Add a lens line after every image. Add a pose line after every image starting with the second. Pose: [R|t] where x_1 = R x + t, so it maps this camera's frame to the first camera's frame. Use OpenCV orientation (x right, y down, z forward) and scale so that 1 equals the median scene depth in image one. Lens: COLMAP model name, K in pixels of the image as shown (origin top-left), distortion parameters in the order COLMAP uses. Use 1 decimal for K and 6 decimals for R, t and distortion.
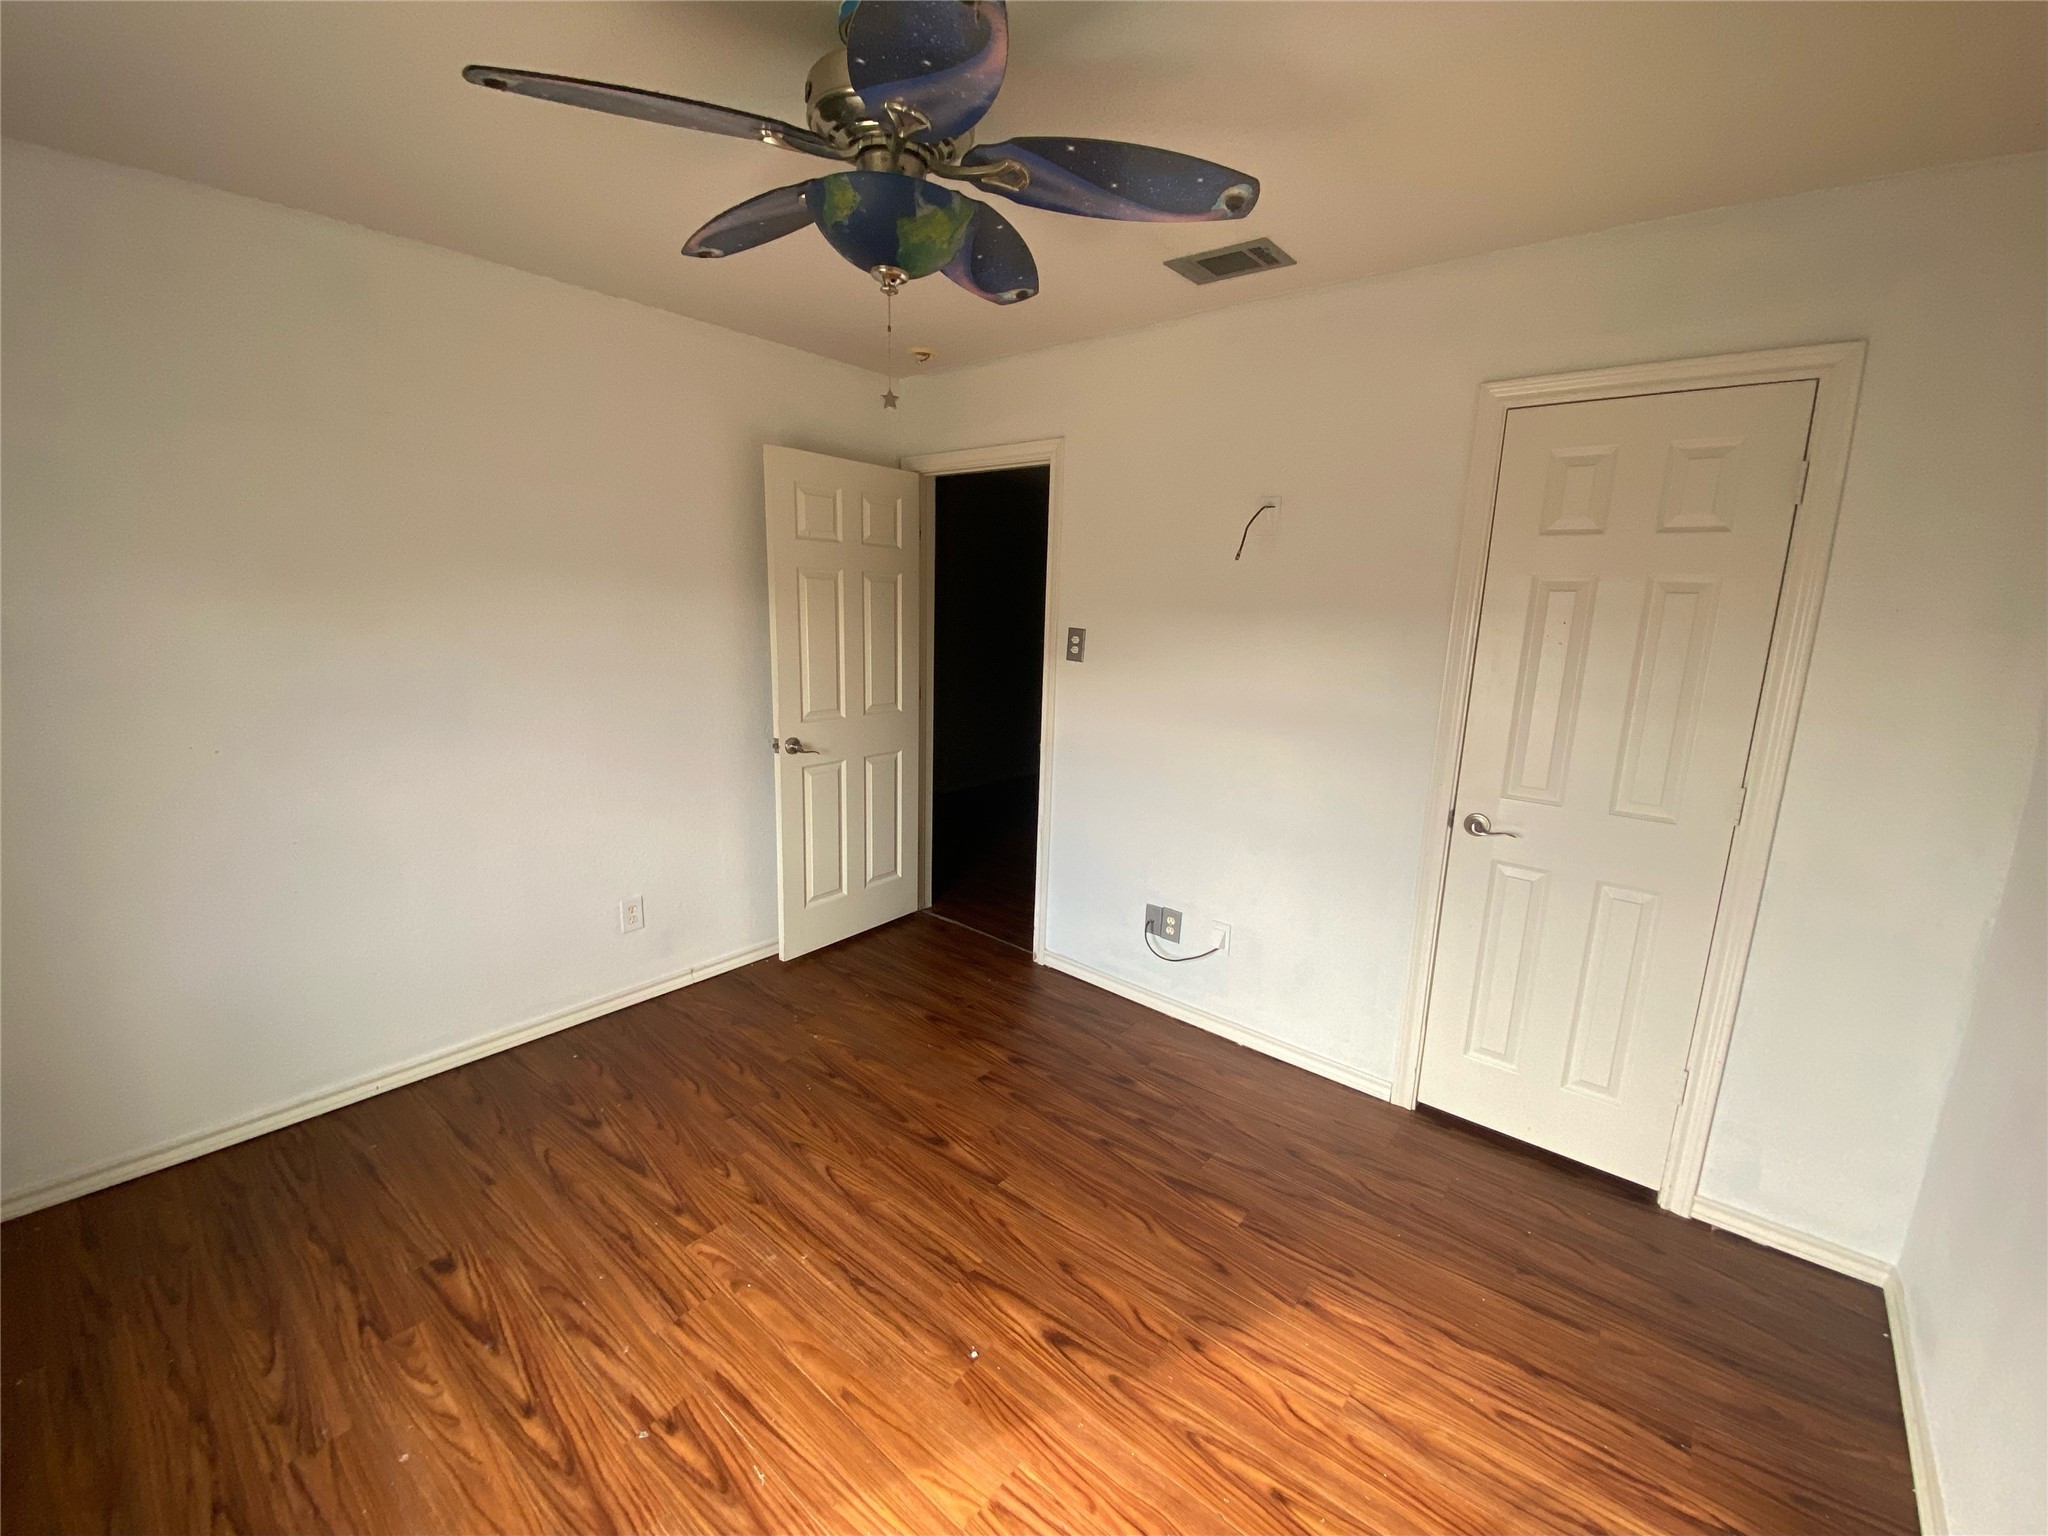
lens RADIAL K [[833.6, 0, 1021.0], [0, 833.6, 760.3], [0, 0, 1]] dist [0.052997, -0.034505]
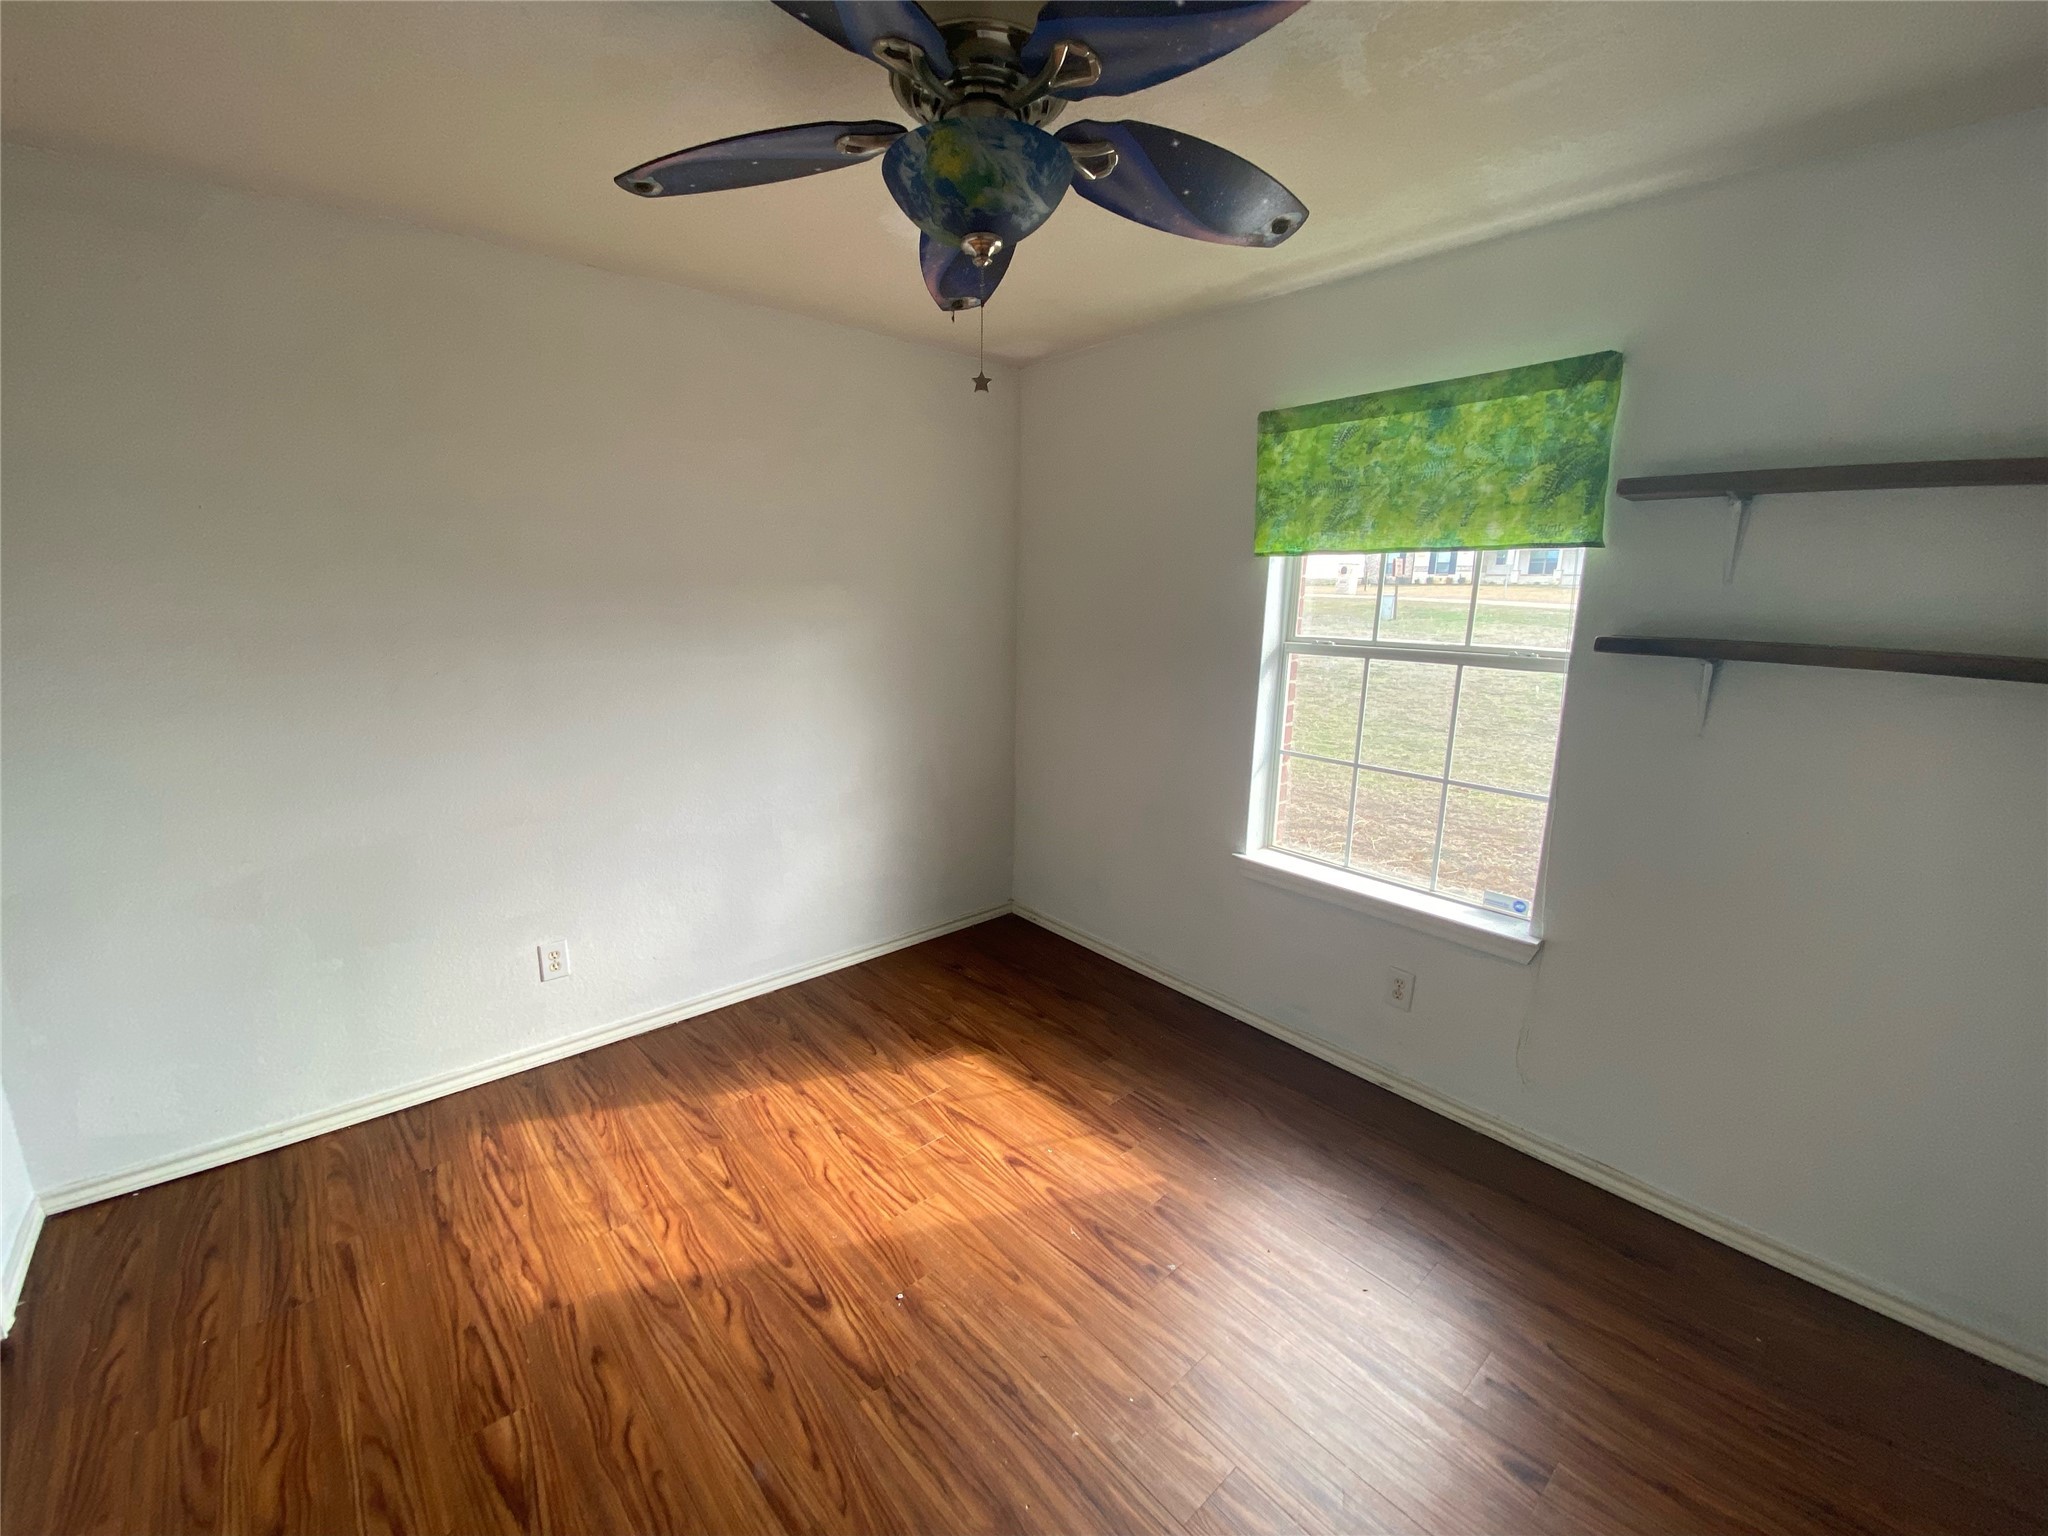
lens RADIAL K [[833.6, 0, 1021.0], [0, 833.6, 760.3], [0, 0, 1]] dist [0.052997, -0.034505]
pose [[-0.987201, -0.075503, 0.140477, -0.294817], [-0.014272, 0.919124, 0.393711, -0.339959], [-0.158842, 0.386667, -0.908437, 1.626683]]
